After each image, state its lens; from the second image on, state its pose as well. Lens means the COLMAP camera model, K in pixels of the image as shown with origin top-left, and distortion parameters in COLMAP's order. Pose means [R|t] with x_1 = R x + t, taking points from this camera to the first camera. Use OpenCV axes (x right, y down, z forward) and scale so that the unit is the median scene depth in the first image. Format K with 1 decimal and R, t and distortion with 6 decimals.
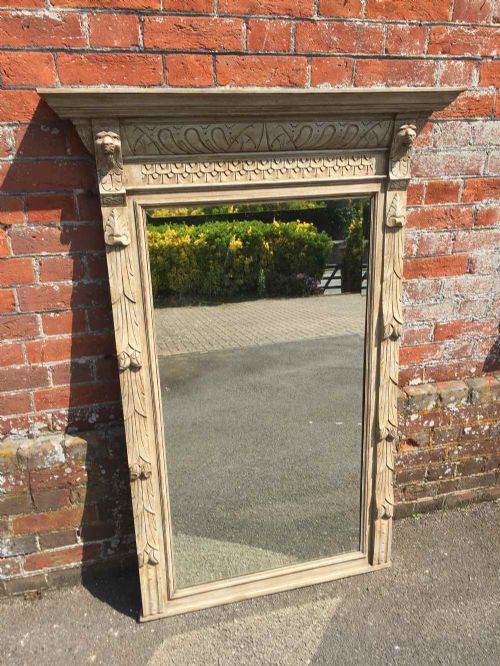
lens RADIAL K [[589.1, 0, 258.2], [0, 589.1, 351.5], [0, 0, 1]] dist [0.094858, -0.115370]
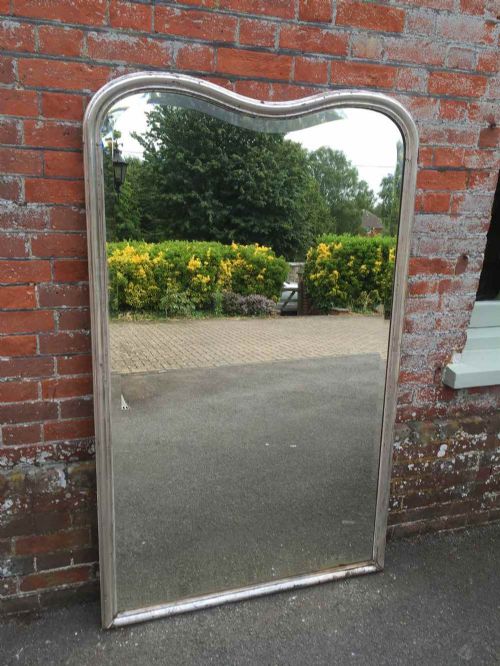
lens RADIAL K [[600.7, 0, 260.3], [0, 600.7, 355.1], [0, 0, 1]] dist [0.098914, -0.122121]
pose [[0.996885, 0.017166, 0.076984, -0.044185], [-0.008486, 0.993706, -0.111696, 0.056941], [-0.078416, 0.110695, 0.990756, -0.206496]]
